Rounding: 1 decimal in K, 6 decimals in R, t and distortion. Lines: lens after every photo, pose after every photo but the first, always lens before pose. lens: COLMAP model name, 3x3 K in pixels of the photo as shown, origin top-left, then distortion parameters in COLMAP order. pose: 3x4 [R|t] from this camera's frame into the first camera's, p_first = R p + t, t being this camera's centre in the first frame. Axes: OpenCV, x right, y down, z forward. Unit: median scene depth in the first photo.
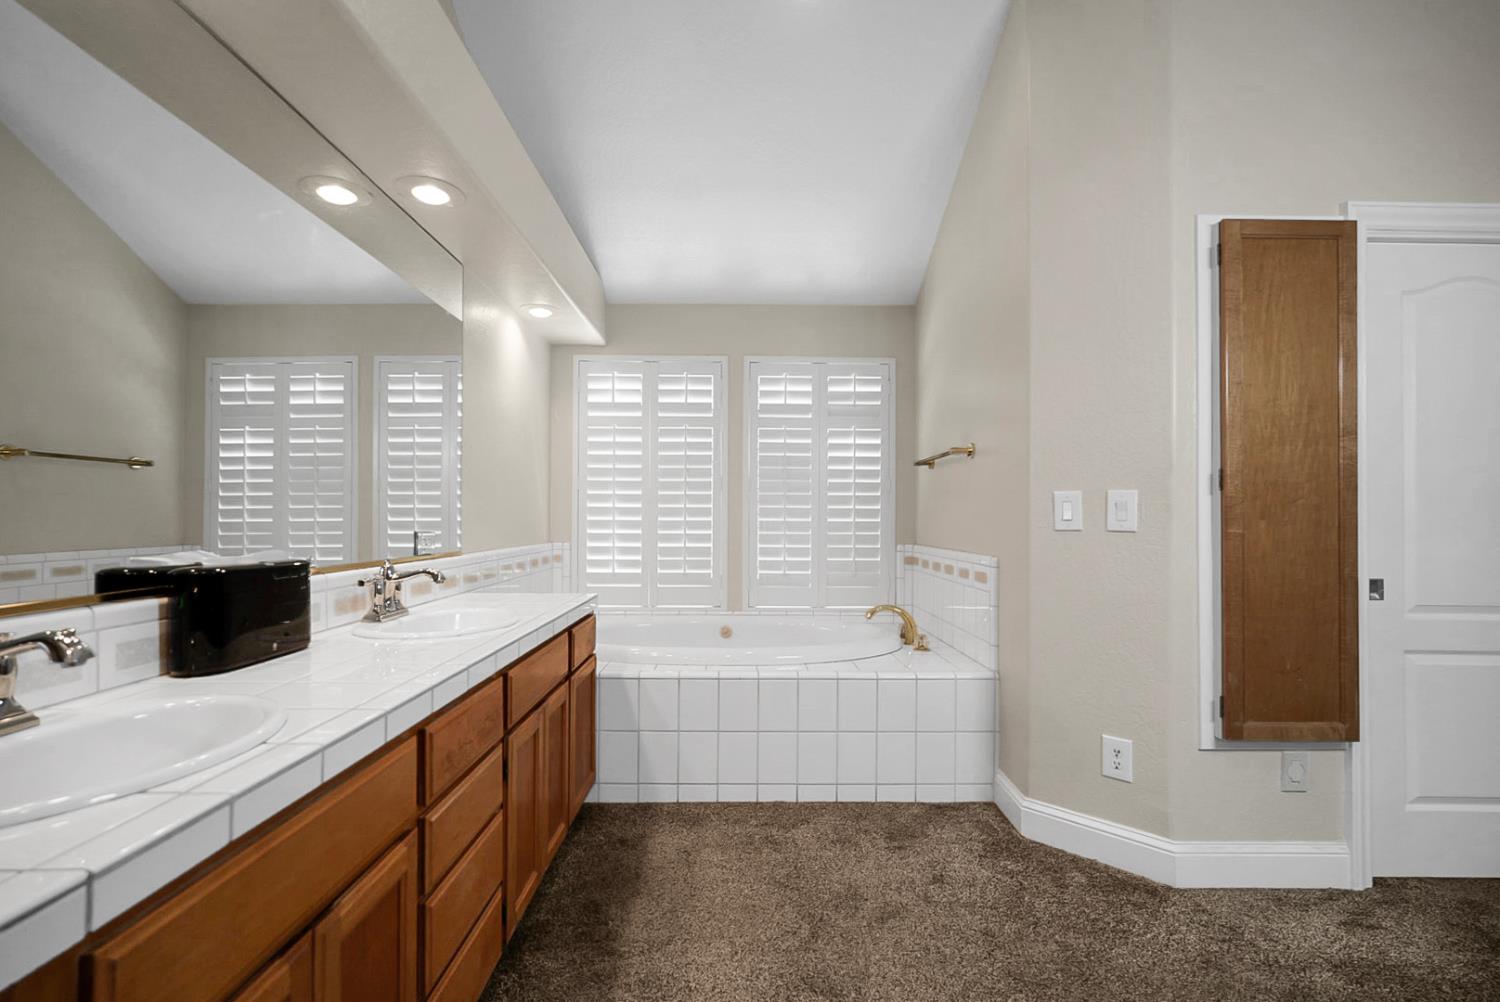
lens RADIAL K [[658.5, 0, 744.8], [0, 658.5, 509.0], [0, 0, 1]] dist [-0.001459, 0.002731]
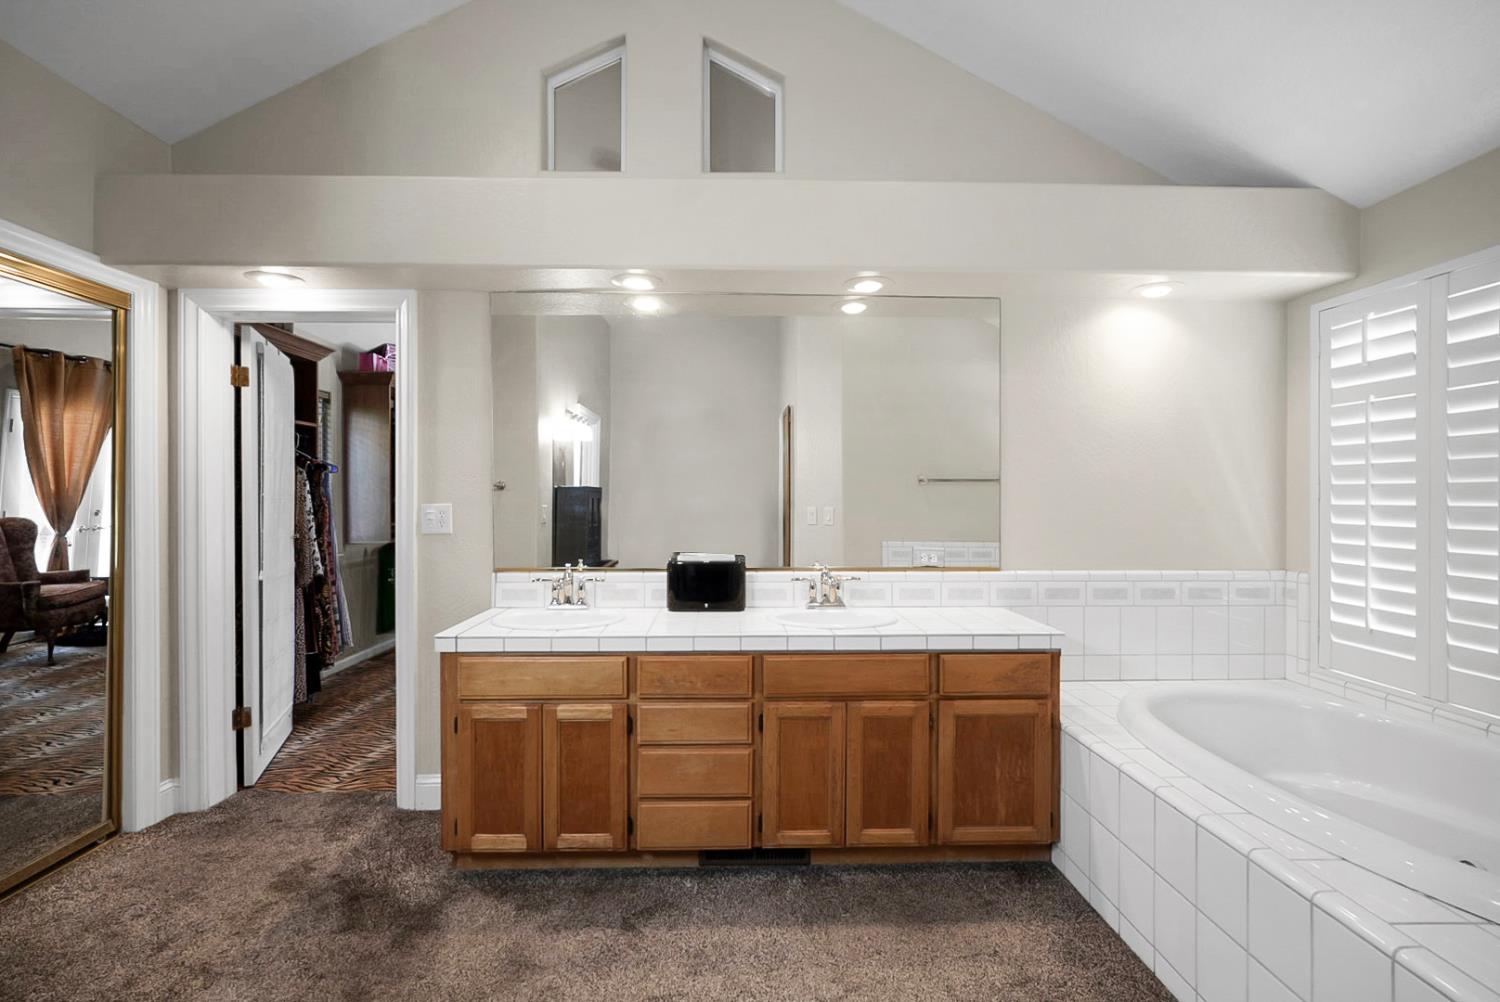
lens RADIAL K [[658.5, 0, 743.5], [0, 658.5, 498.7], [0, 0, 1]] dist [-0.001459, 0.002731]
pose [[0.025107, -0.000280, -0.999685, 0.425756], [0.011344, 0.999936, 0.000005, -0.035936], [0.999620, -0.011340, 0.025108, 0.378231]]
